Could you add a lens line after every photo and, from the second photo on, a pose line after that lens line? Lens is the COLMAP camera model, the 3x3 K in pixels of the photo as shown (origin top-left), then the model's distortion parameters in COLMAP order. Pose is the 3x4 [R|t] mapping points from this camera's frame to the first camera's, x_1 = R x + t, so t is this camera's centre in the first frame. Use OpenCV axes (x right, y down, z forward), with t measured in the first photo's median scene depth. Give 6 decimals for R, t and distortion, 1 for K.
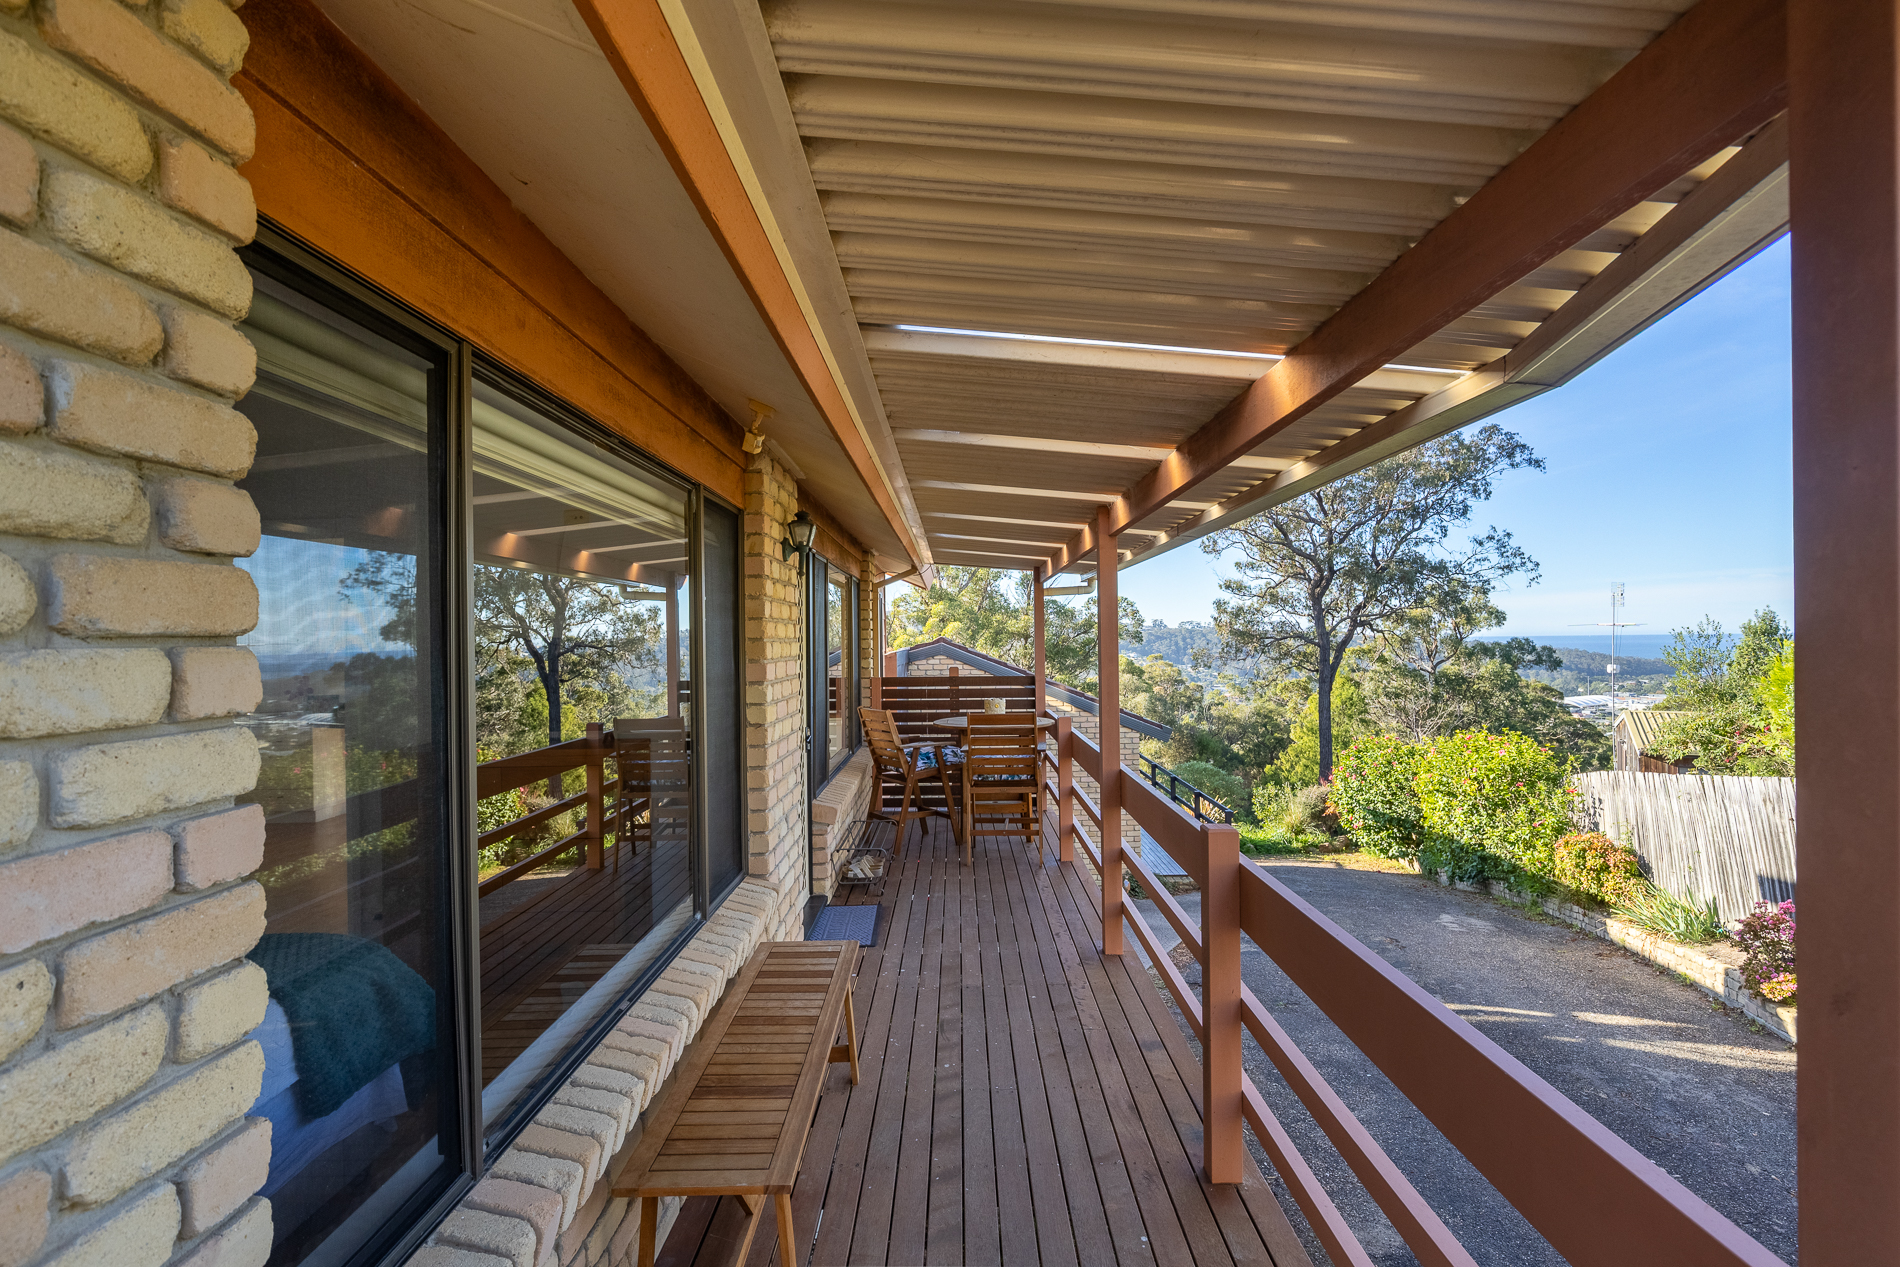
lens RADIAL K [[906.5, 0, 953.1], [0, 906.5, 639.0], [0, 0, 1]] dist [-0.020974, 0.000049]
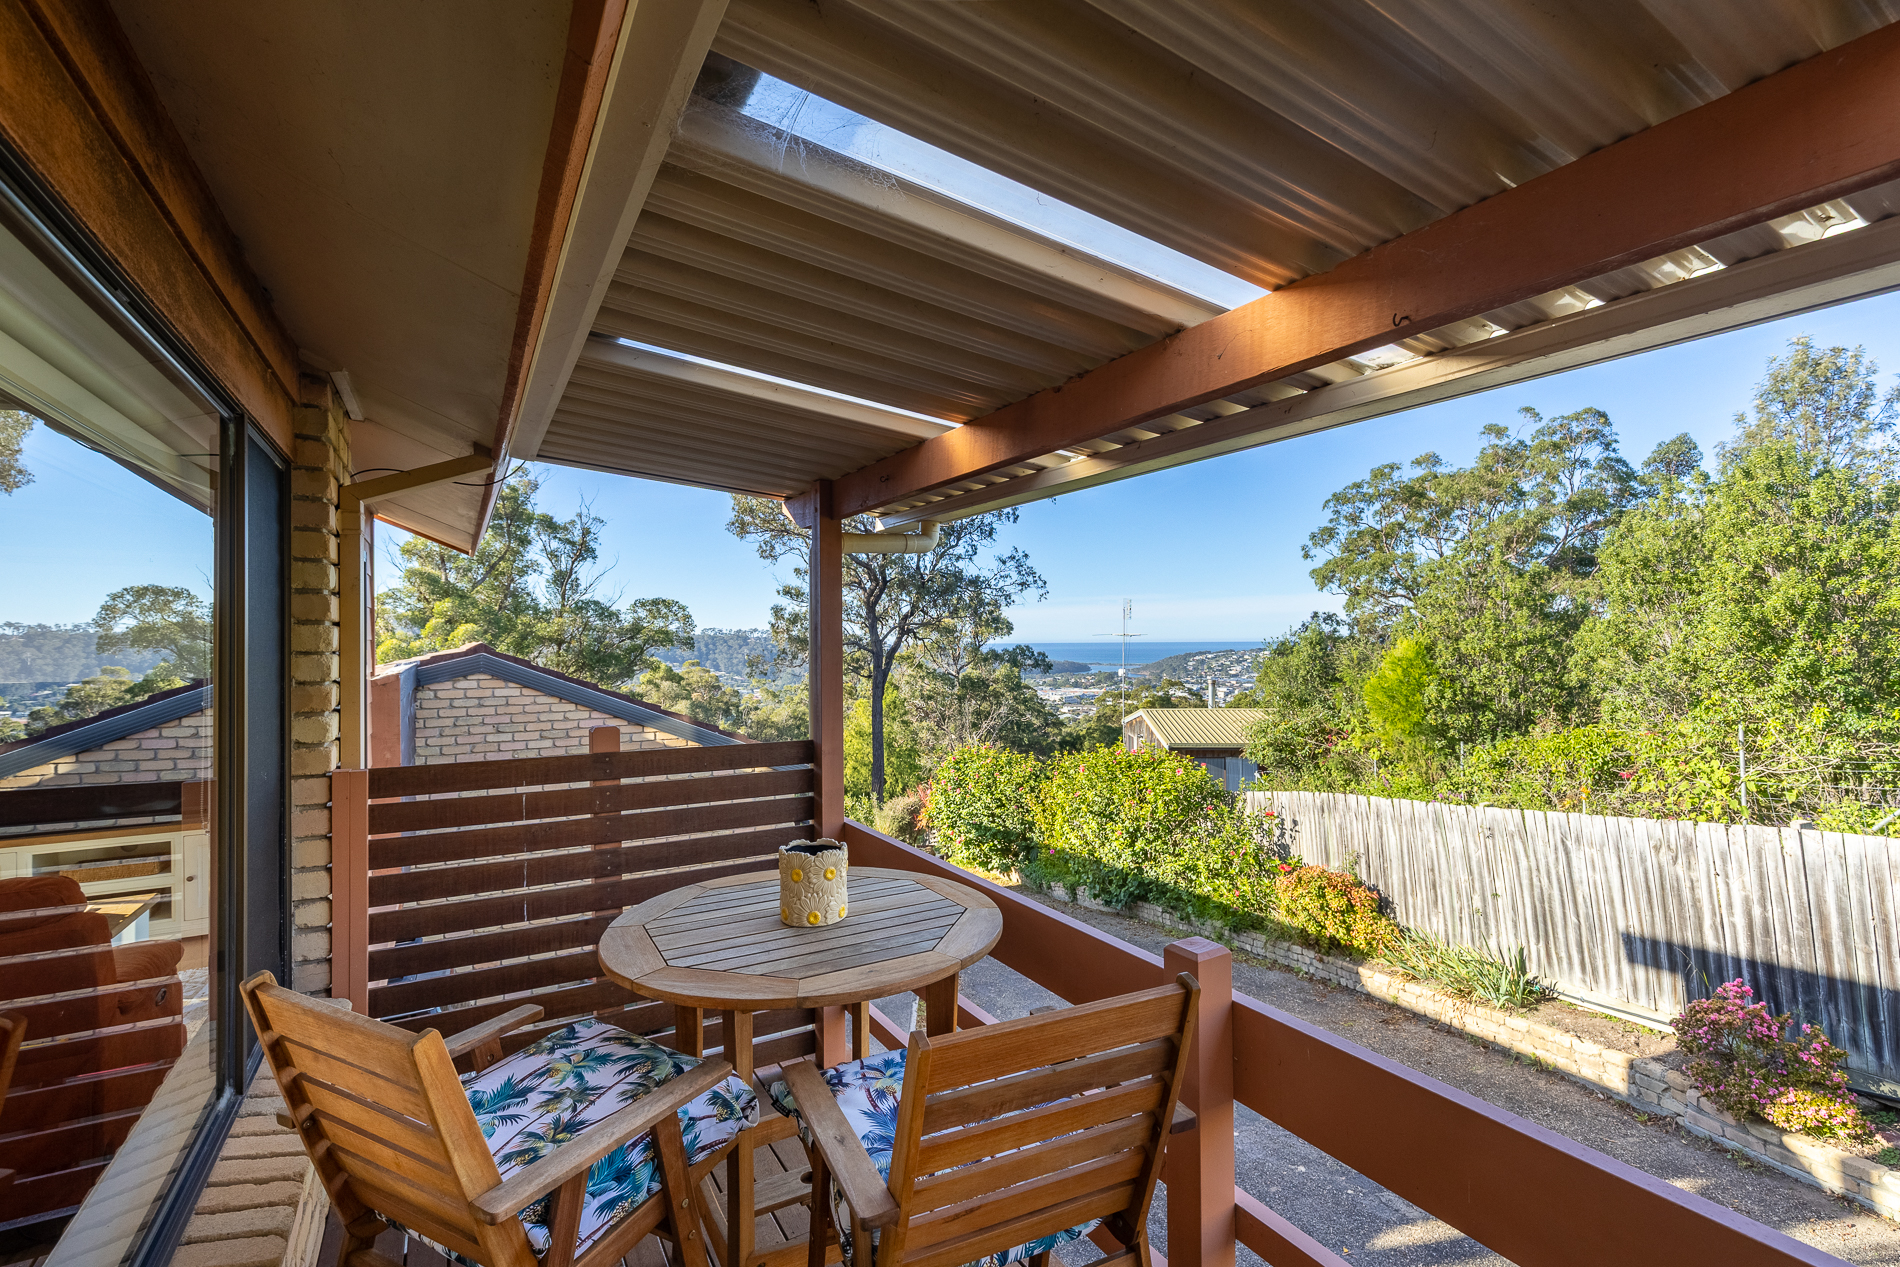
lens RADIAL K [[839.7, 0, 950.0], [0, 839.7, 633.5], [0, 0, 1]] dist [0.008559, -0.000339]
pose [[0.860001, 0.010758, 0.510180, -0.010830], [-0.003920, 0.999888, -0.014478, -0.000674], [-0.510278, 0.010451, 0.859946, 0.124605]]
